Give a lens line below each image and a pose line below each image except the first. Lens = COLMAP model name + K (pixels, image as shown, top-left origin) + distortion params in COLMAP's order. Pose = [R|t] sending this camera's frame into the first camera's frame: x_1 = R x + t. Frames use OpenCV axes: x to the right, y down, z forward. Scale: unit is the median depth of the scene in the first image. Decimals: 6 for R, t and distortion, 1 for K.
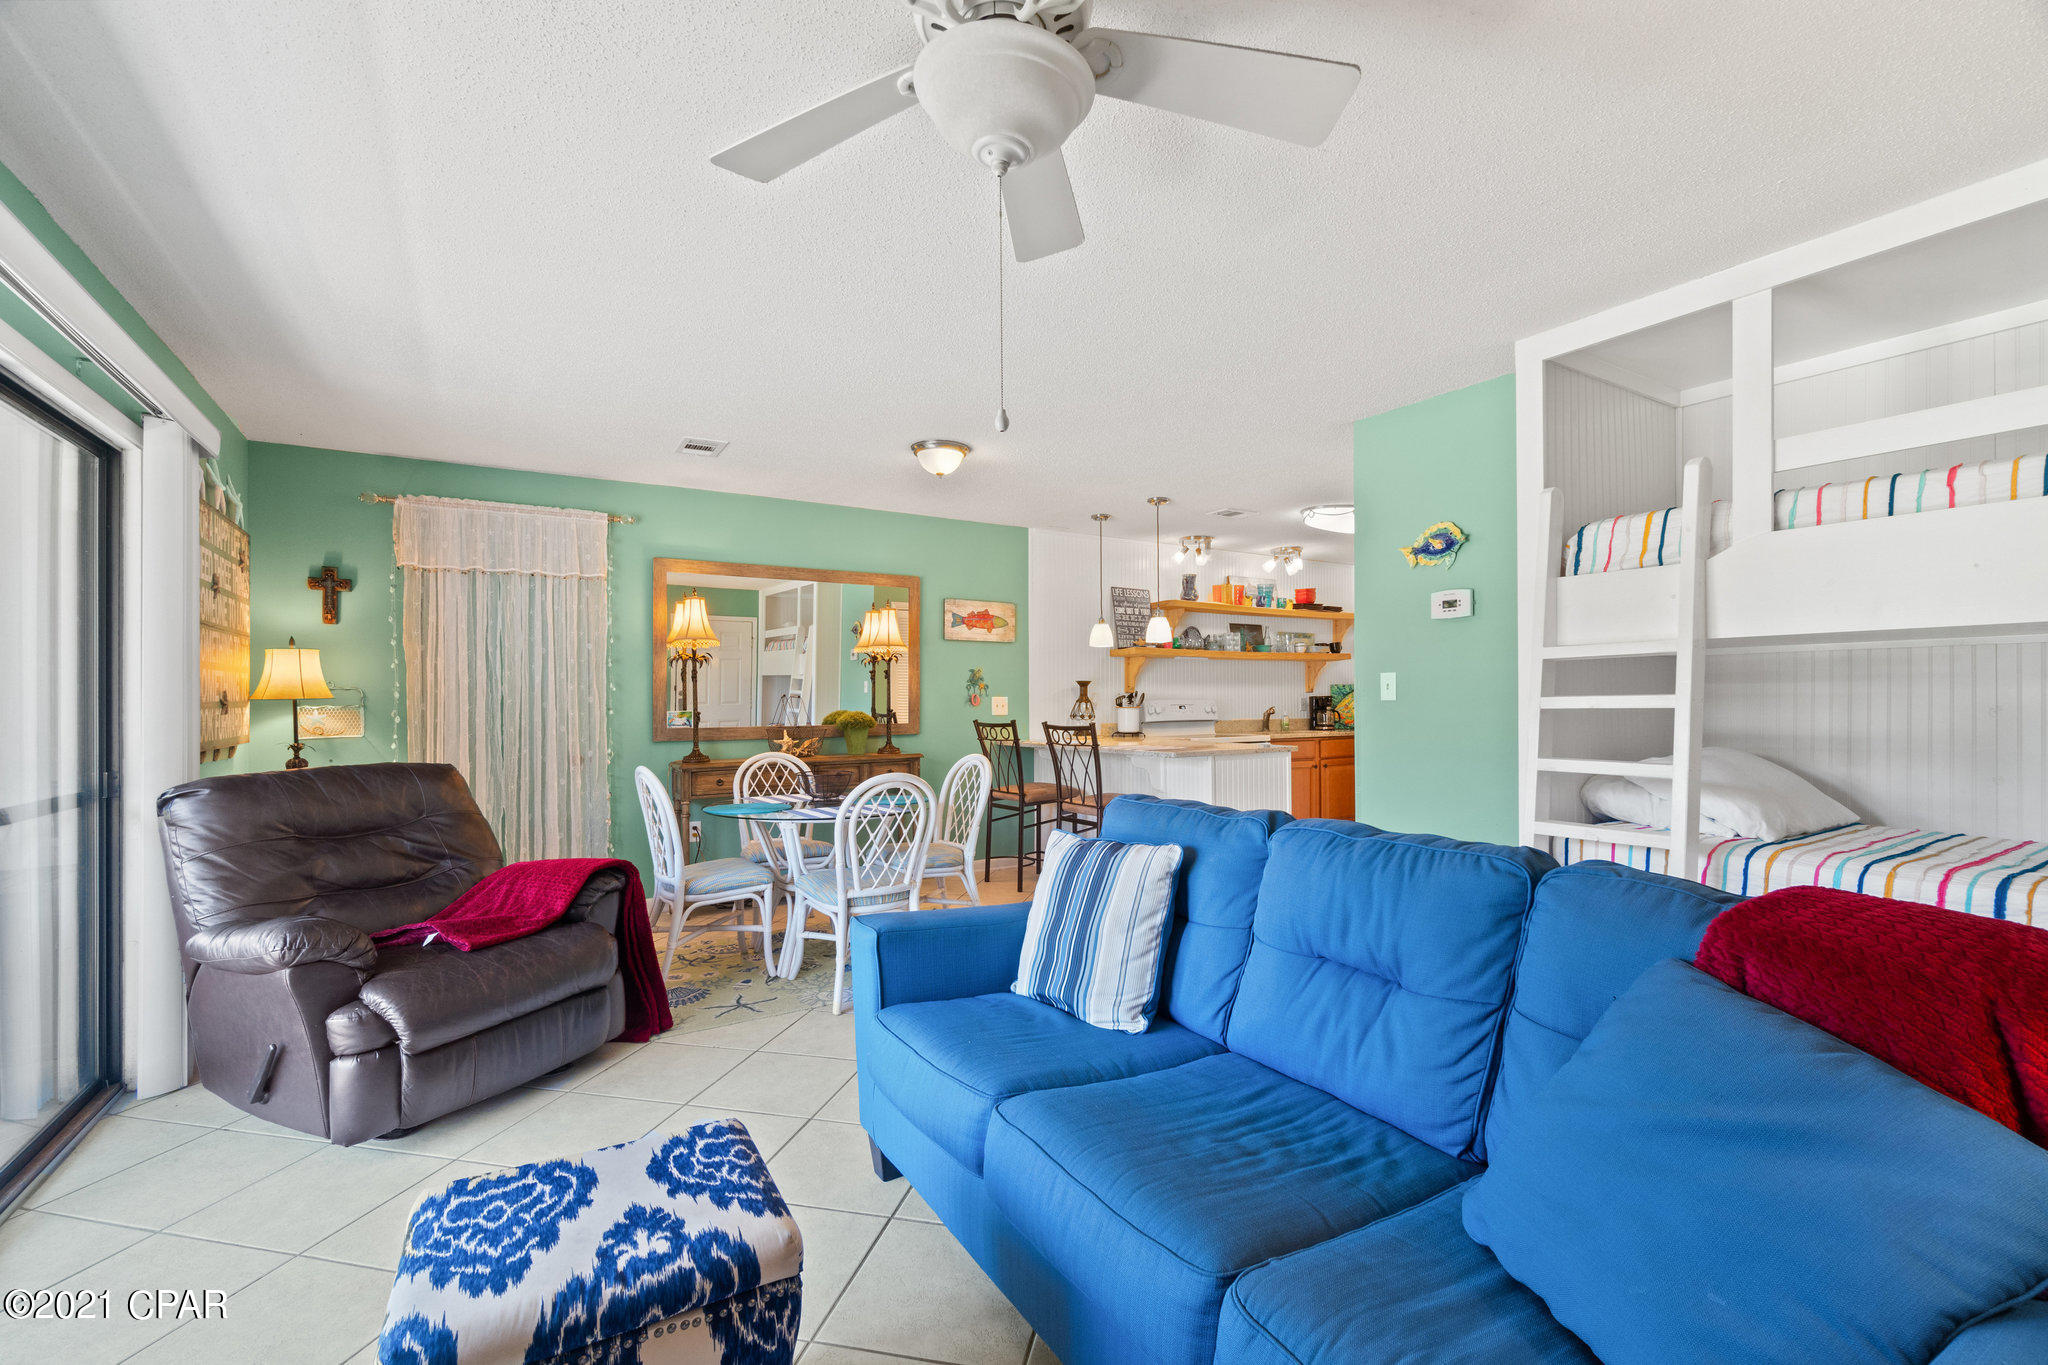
lens RADIAL K [[885.2, 0, 1023.7], [0, 885.2, 684.7], [0, 0, 1]] dist [-0.000633, 0.000129]
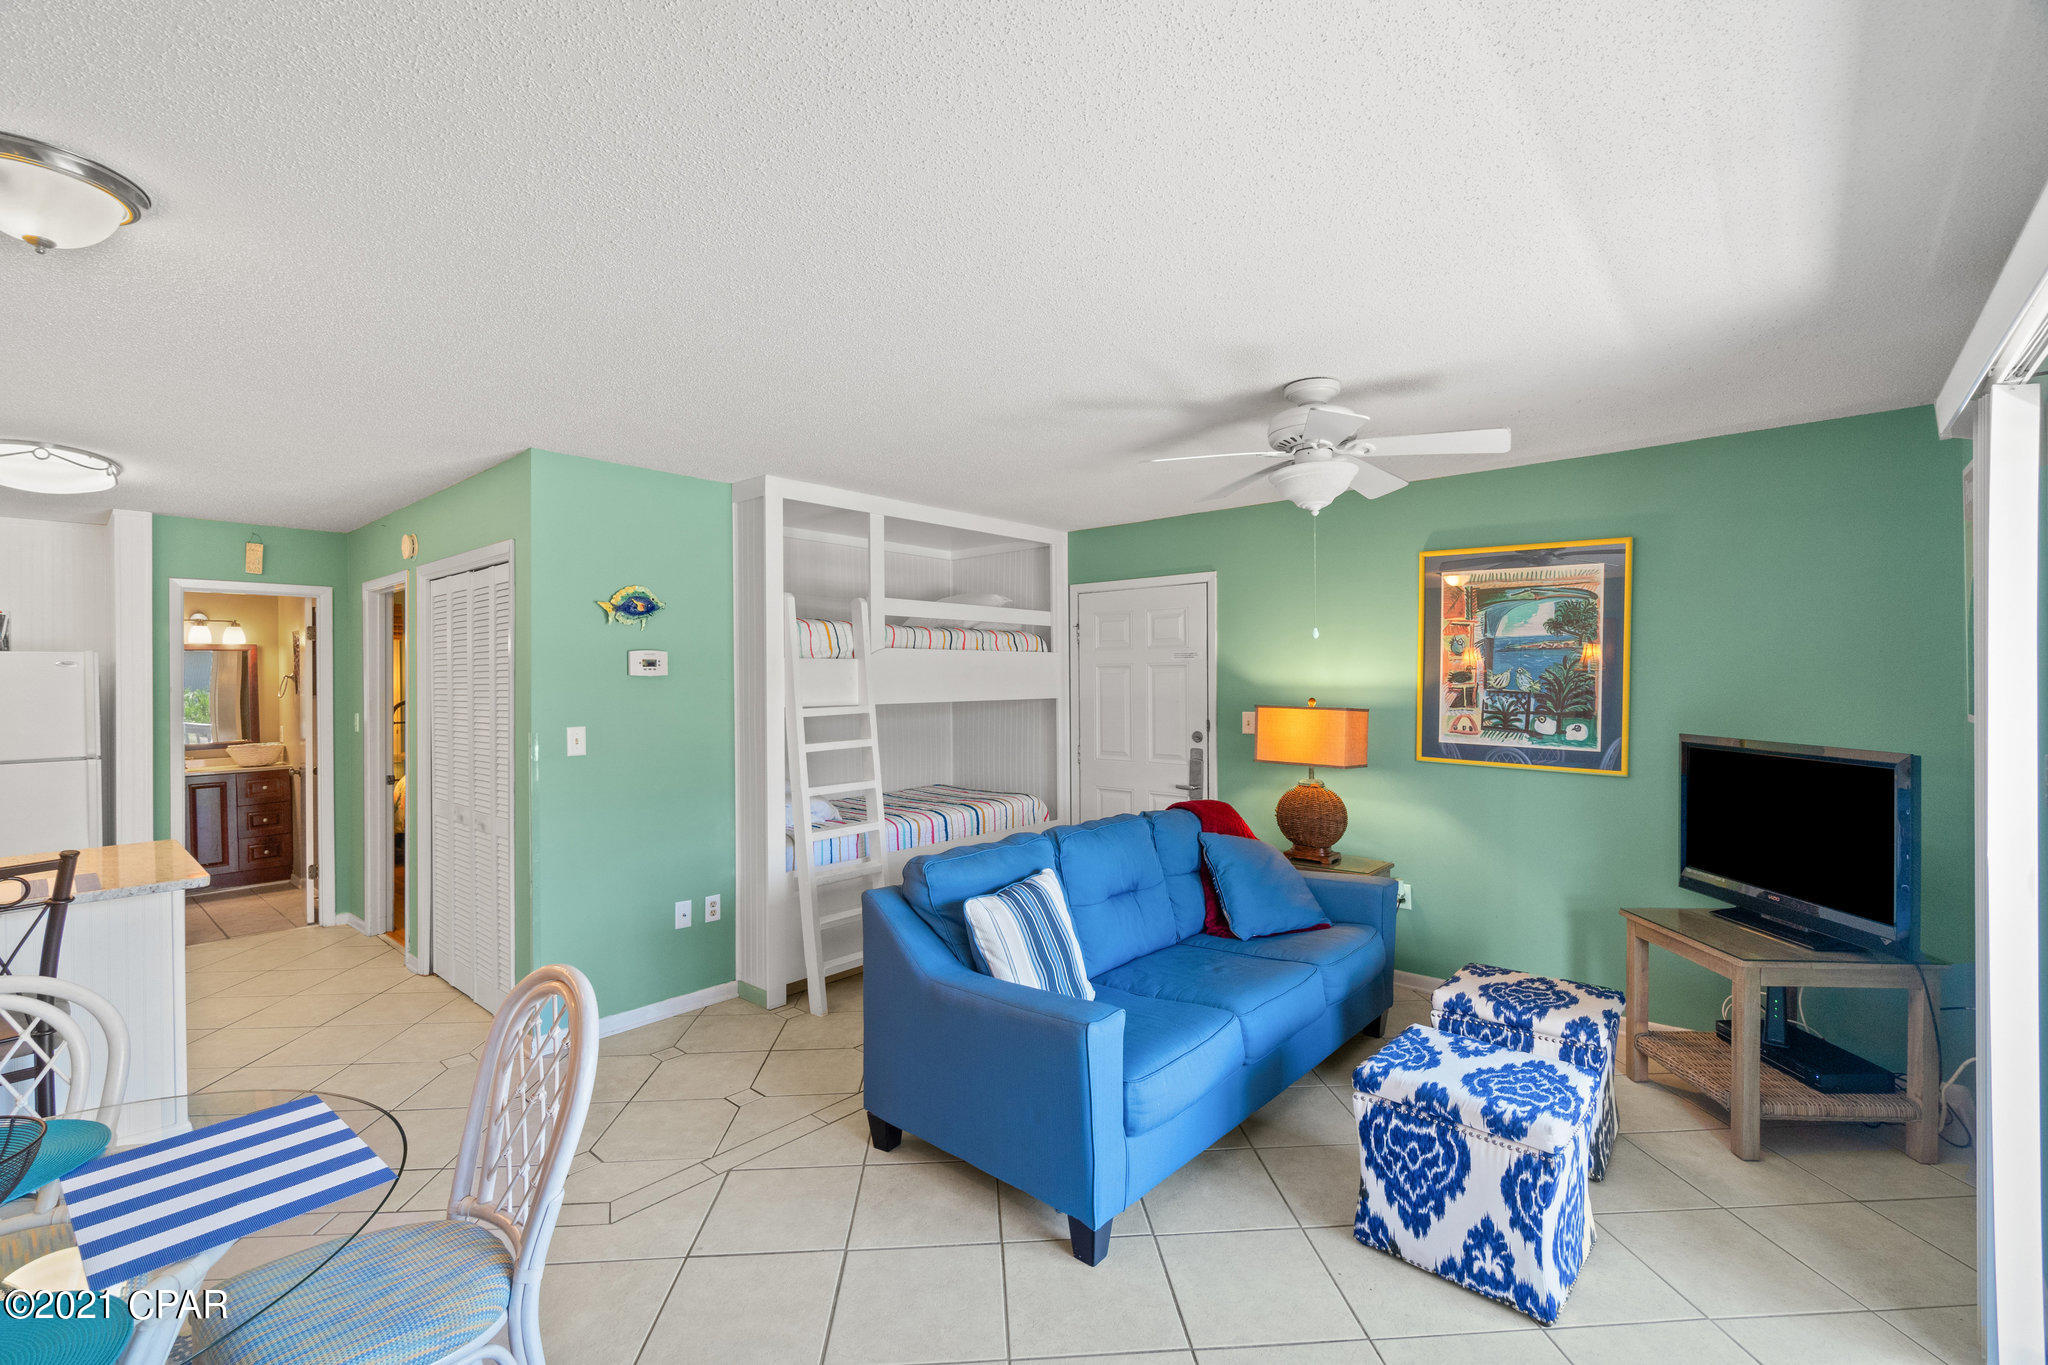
lens RADIAL K [[891.0, 0, 1024.5], [0, 891.0, 677.0], [0, 0, 1]] dist [-0.000940, -0.000262]
pose [[-0.292180, 0.005303, 0.956349, -0.714484], [-0.005719, 0.999957, -0.007292, -0.069047], [-0.956346, -0.007600, -0.292137, 0.883608]]
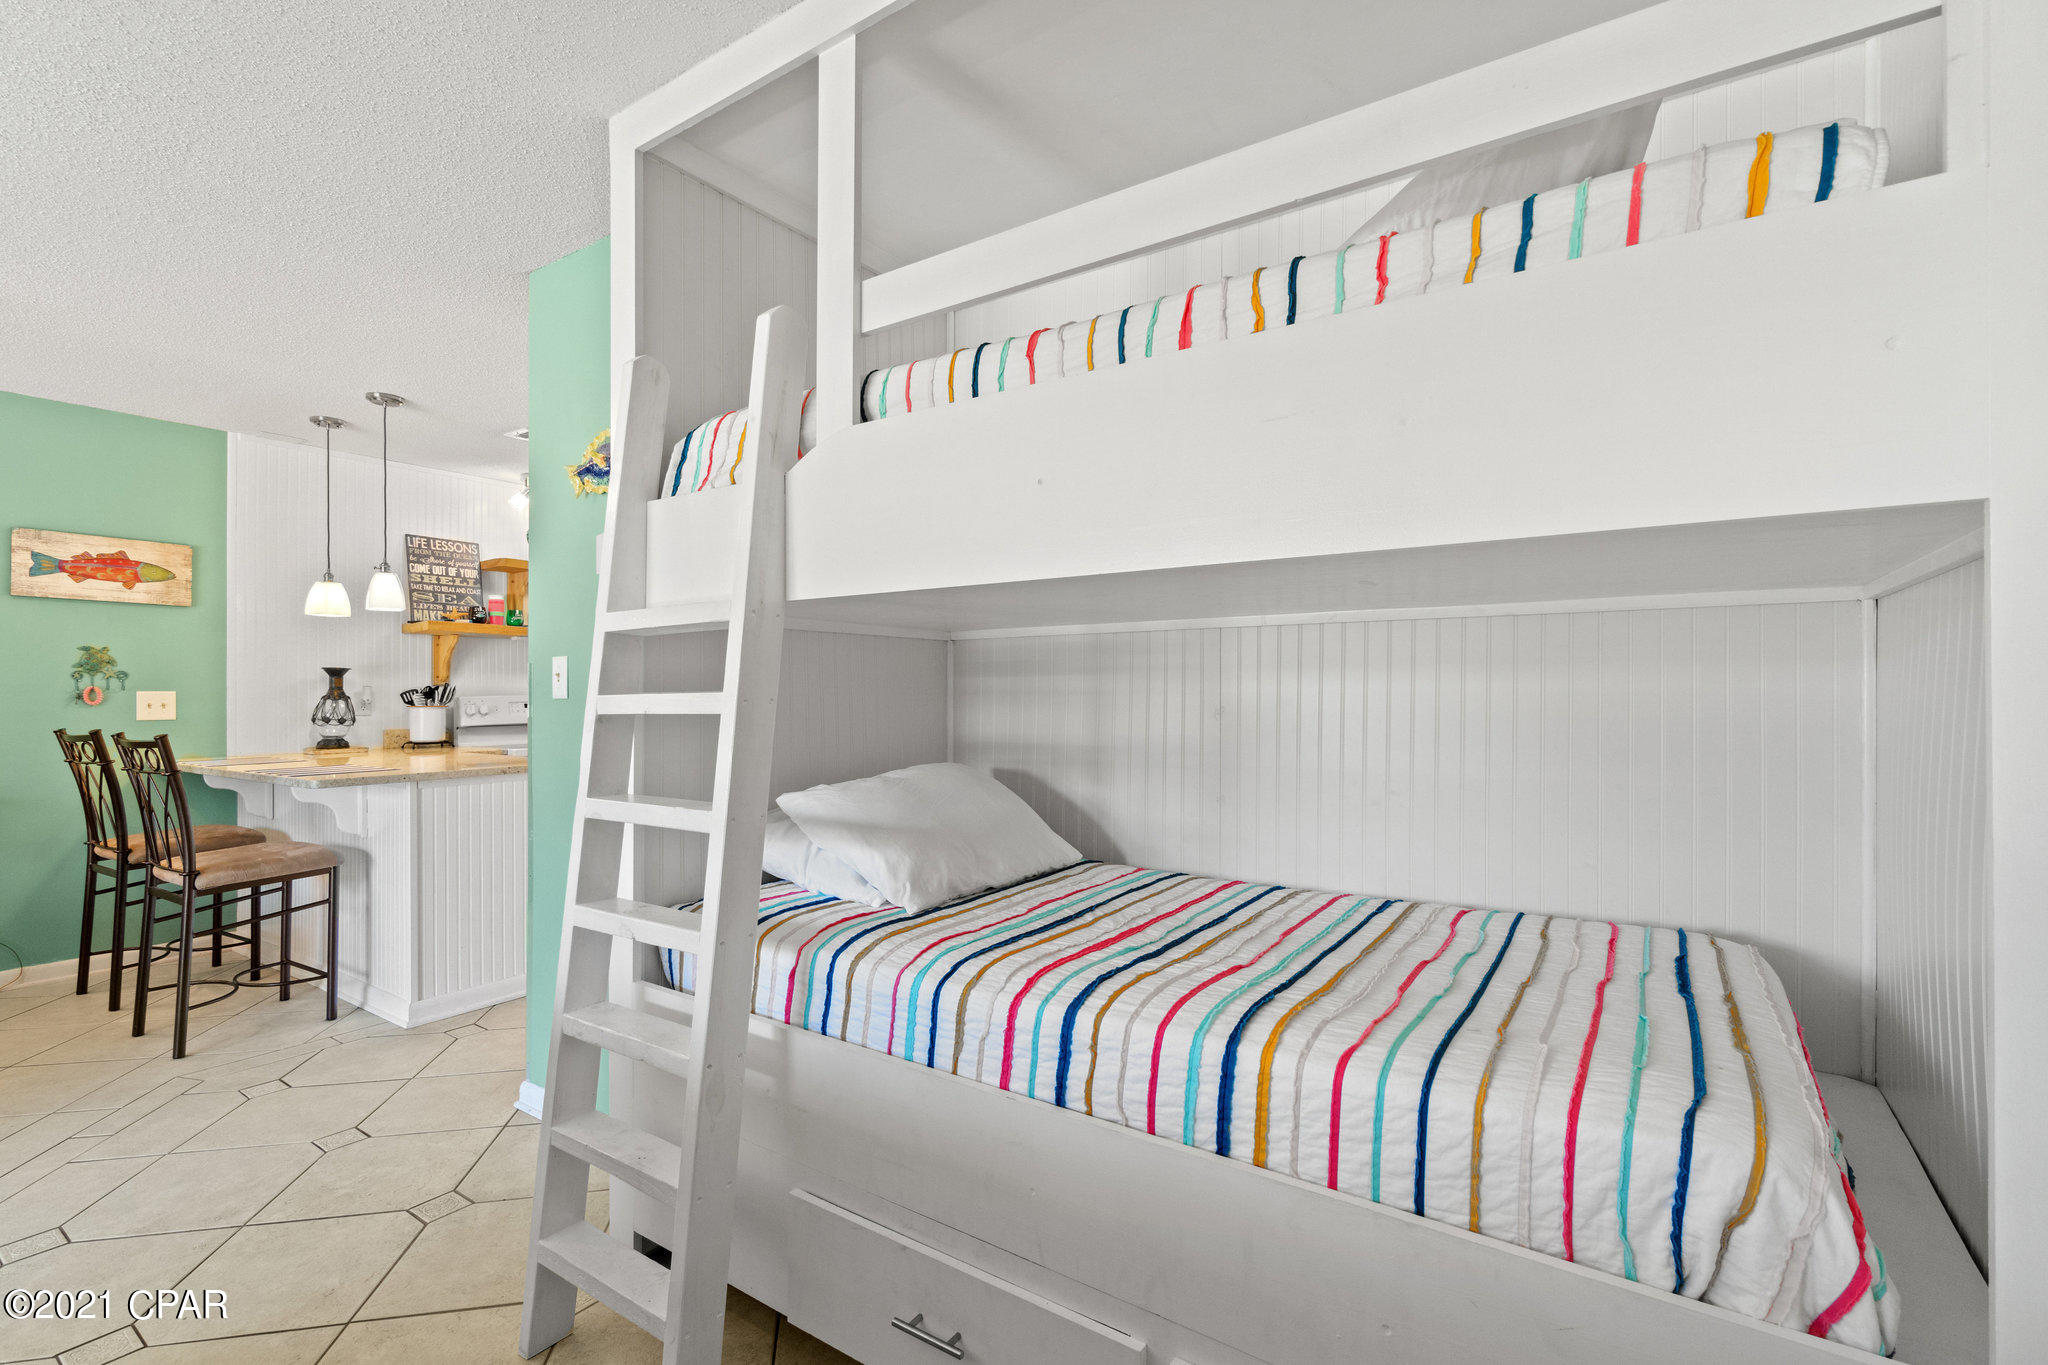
lens RADIAL K [[917.5, 0, 1032.9], [0, 917.5, 677.7], [0, 0, 1]] dist [-0.000838, 0.000101]
pose [[0.911588, 0.007117, 0.411044, 0.489363], [-0.007208, 0.999973, -0.001328, 0.000742], [-0.411042, -0.001752, 0.911615, 0.256203]]
